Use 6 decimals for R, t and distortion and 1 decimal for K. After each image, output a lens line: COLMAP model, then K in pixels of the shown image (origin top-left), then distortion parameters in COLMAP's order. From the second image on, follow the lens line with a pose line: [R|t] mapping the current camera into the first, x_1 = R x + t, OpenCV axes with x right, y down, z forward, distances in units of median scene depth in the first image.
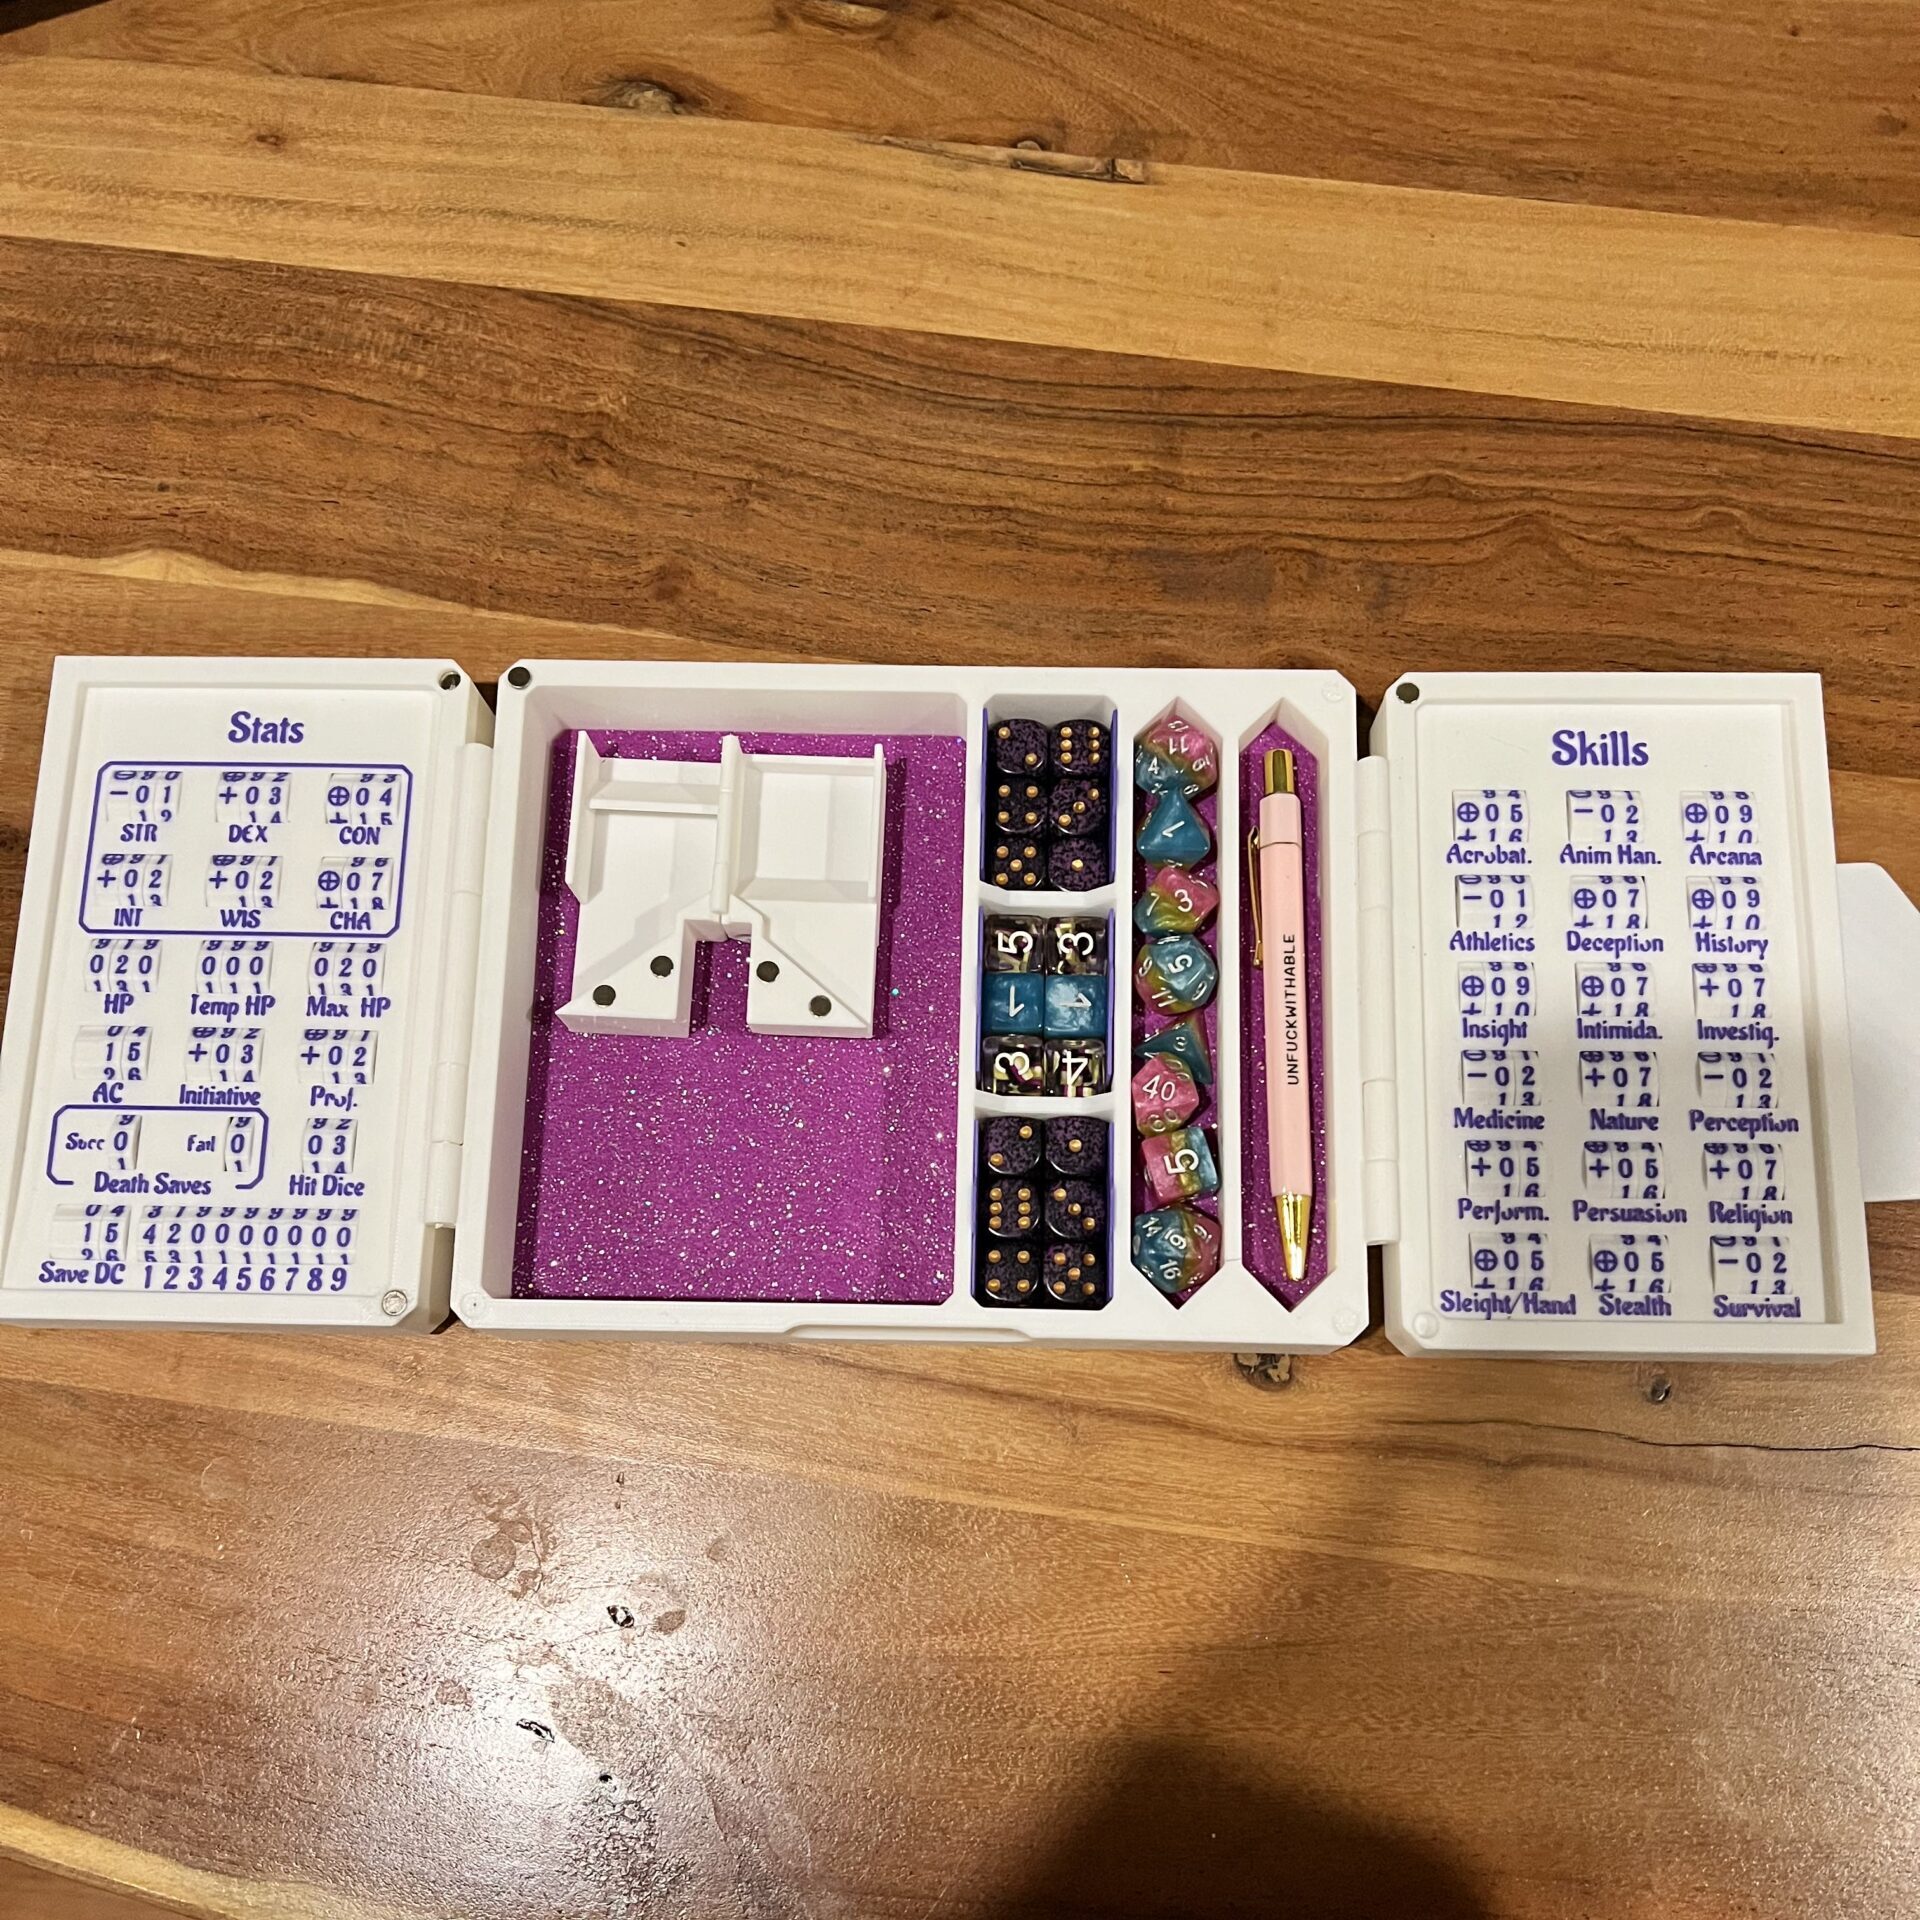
lens RADIAL K [[1860.8, 0, 953.7], [0, 1860.8, 1074.4], [0, 0, 1]] dist [-0.012712, 0.000000]
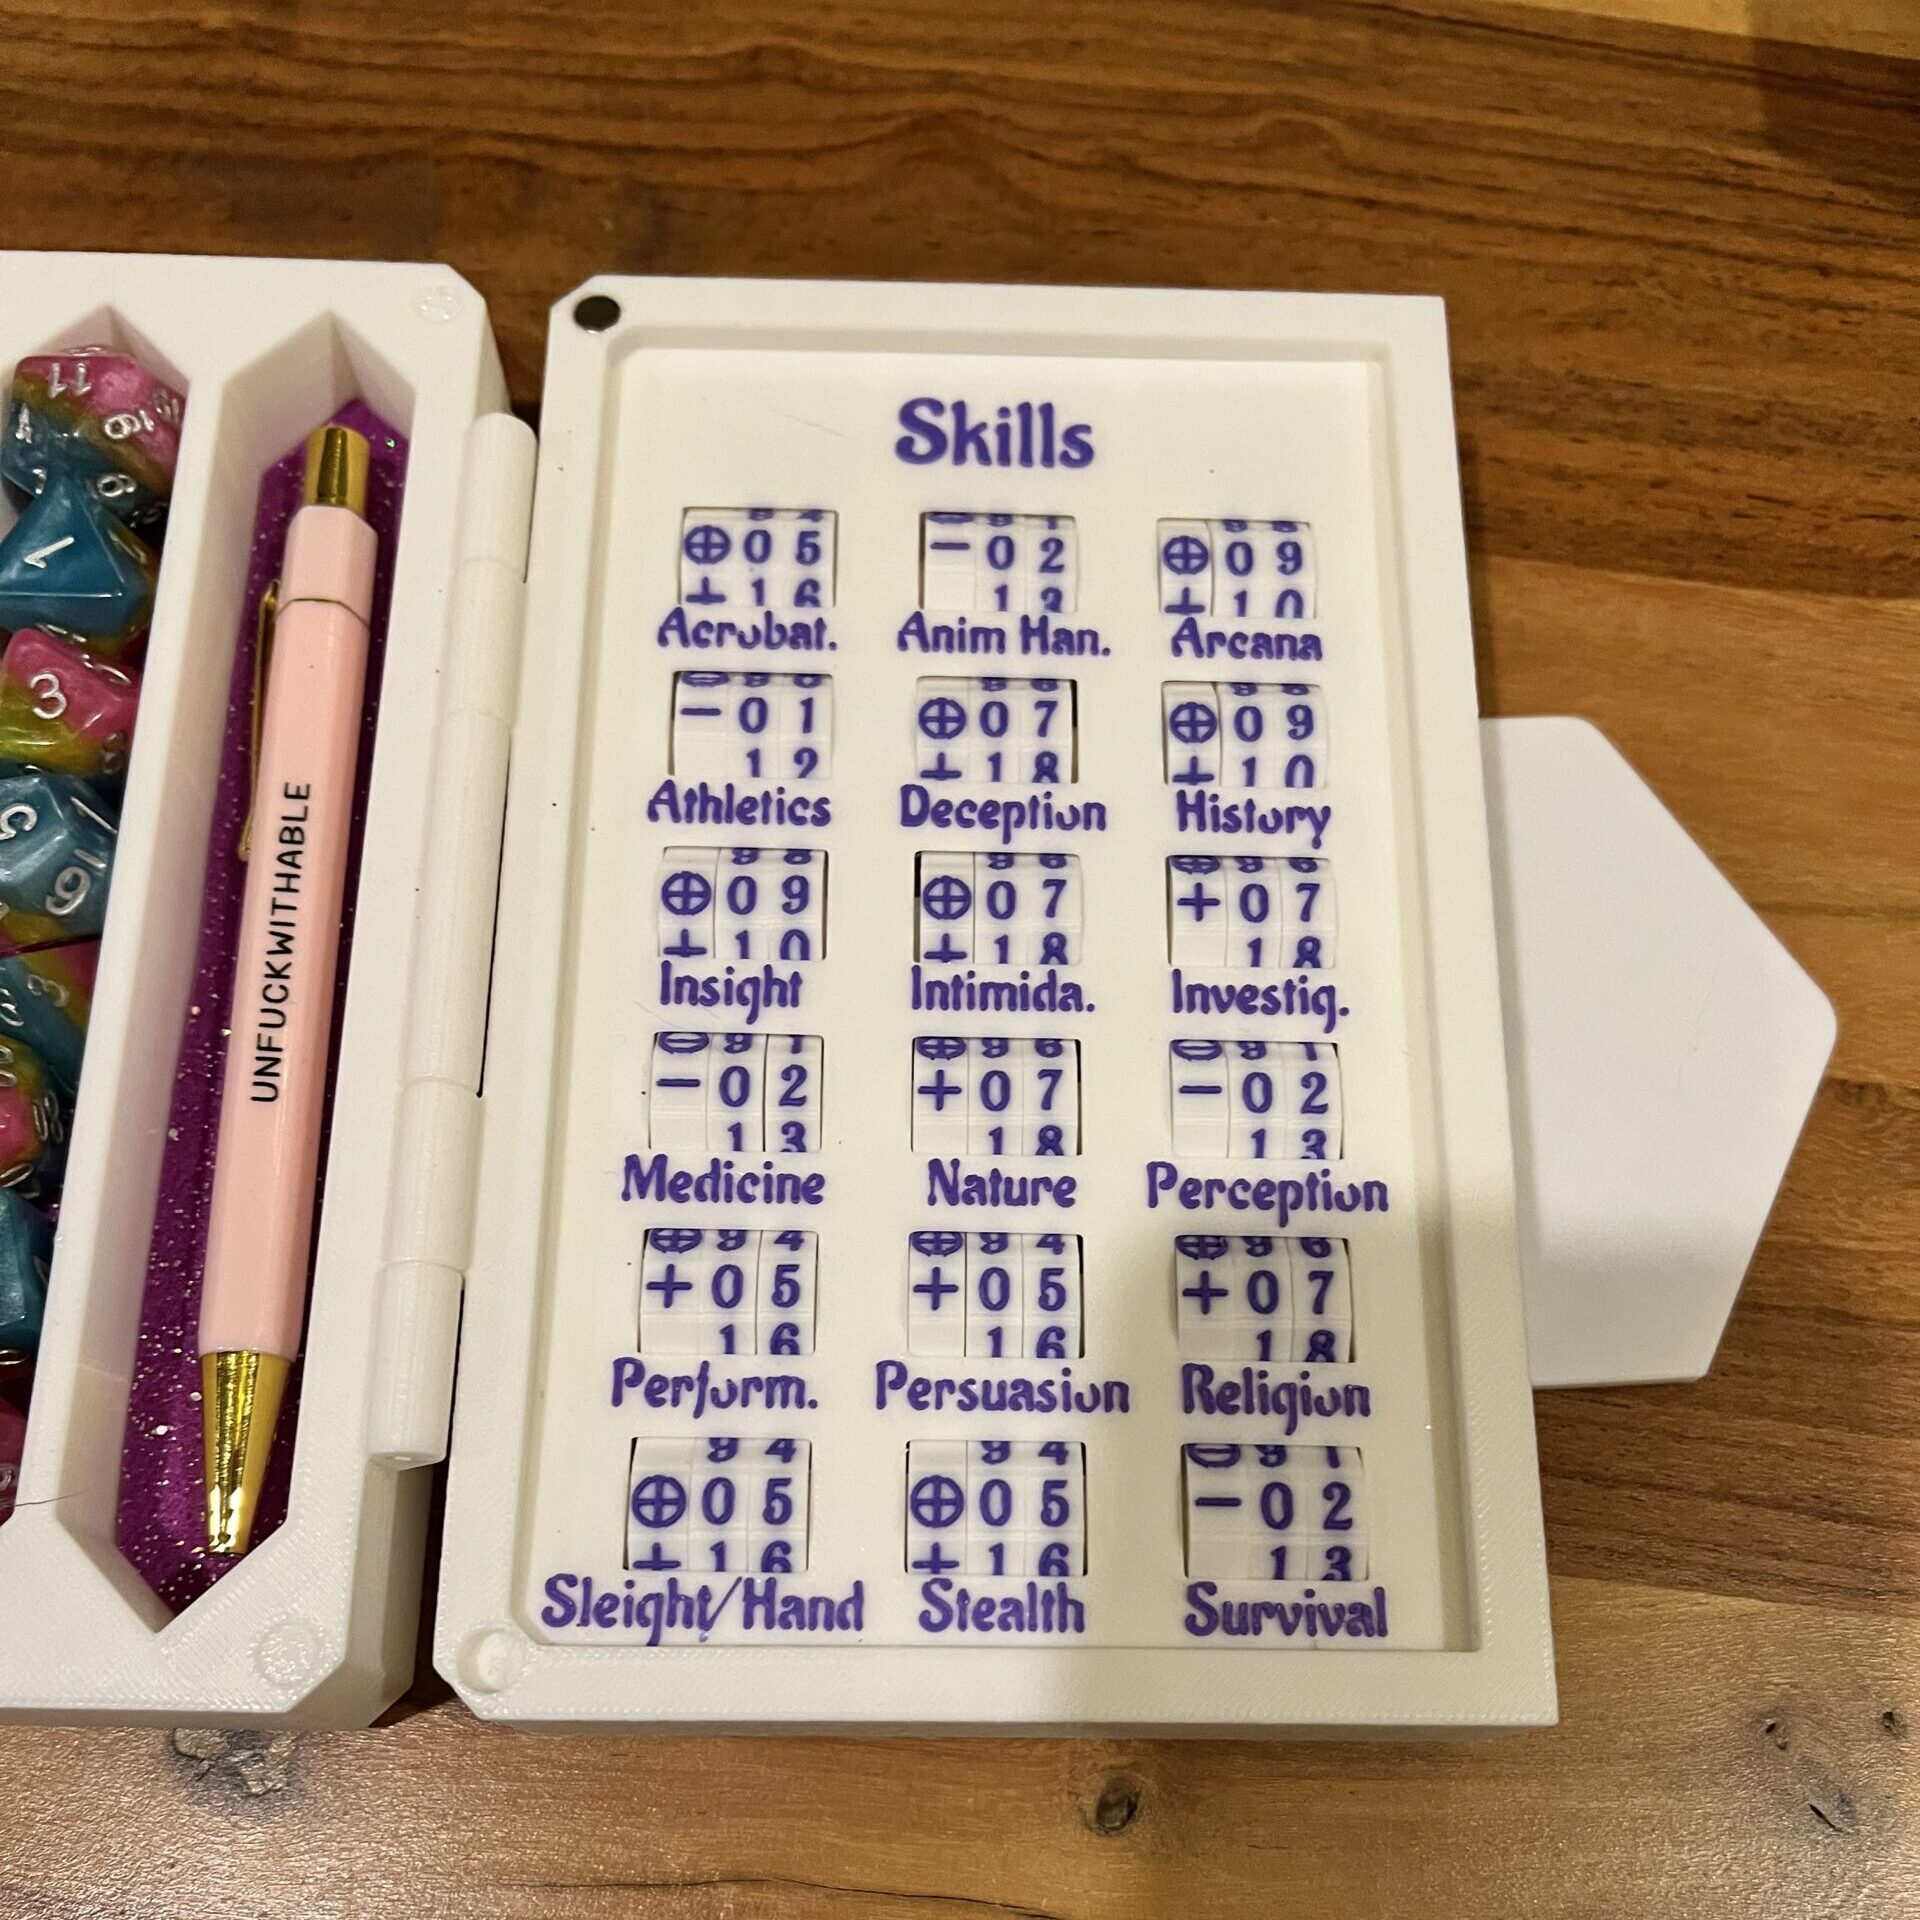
lens RADIAL K [[1860.8, 0, 930.6], [0, 1860.8, 1262.4], [0, 0, 1]] dist [-0.012712, 0.000000]
pose [[0.998505, 0.010975, 0.053547, 0.309419], [-0.006856, 0.997045, -0.076508, 0.074432], [-0.054228, 0.076026, 0.995630, 0.543377]]
